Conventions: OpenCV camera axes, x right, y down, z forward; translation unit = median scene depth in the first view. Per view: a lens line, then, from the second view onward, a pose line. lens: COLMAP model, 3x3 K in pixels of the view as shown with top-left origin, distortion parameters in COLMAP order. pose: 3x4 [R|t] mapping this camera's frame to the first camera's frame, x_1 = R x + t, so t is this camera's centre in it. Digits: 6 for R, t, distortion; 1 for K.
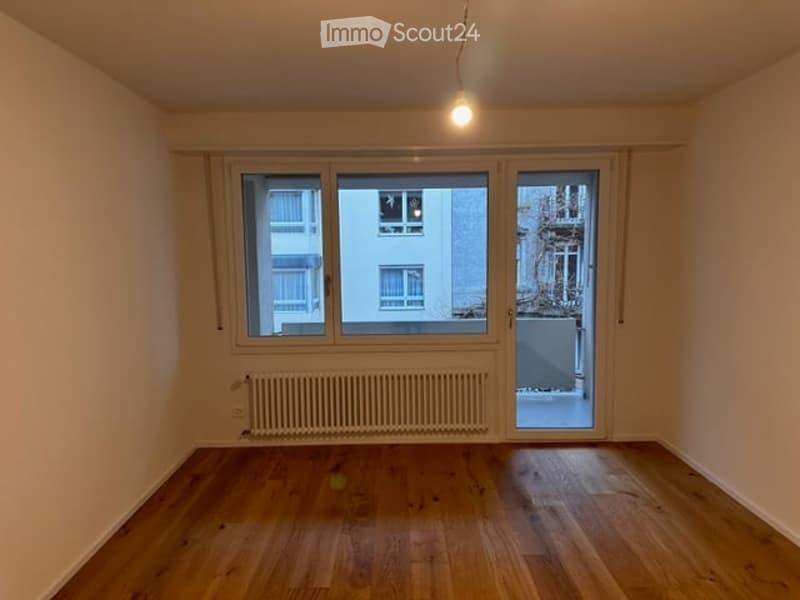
lens RADIAL K [[573.0, 0, 401.8], [0, 573.0, 296.9], [0, 0, 1]] dist [0.033969, -0.026655]
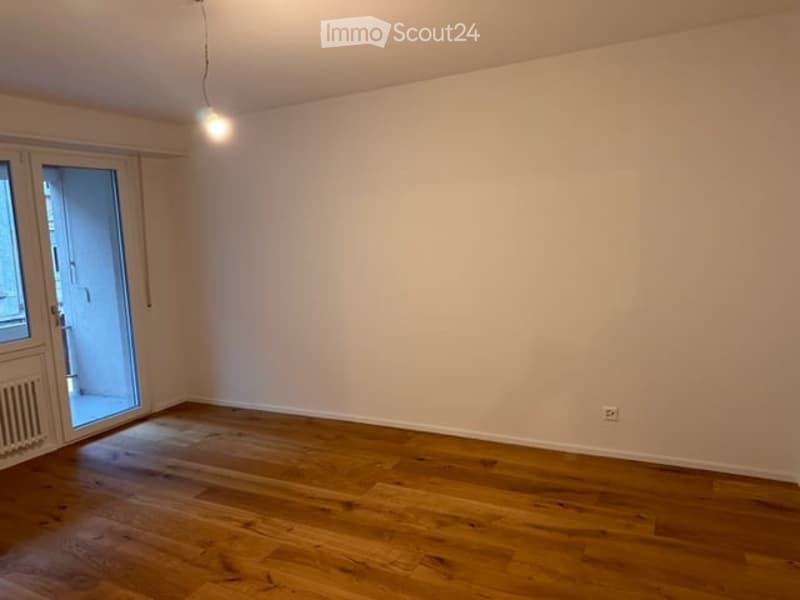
lens RADIAL K [[573.0, 0, 403.0], [0, 573.0, 299.9], [0, 0, 1]] dist [0.033969, -0.026655]
pose [[0.459880, -0.121803, 0.879588, -0.403351], [0.121841, 0.989834, 0.073367, 0.008788], [-0.879582, 0.073430, 0.470046, 0.026169]]
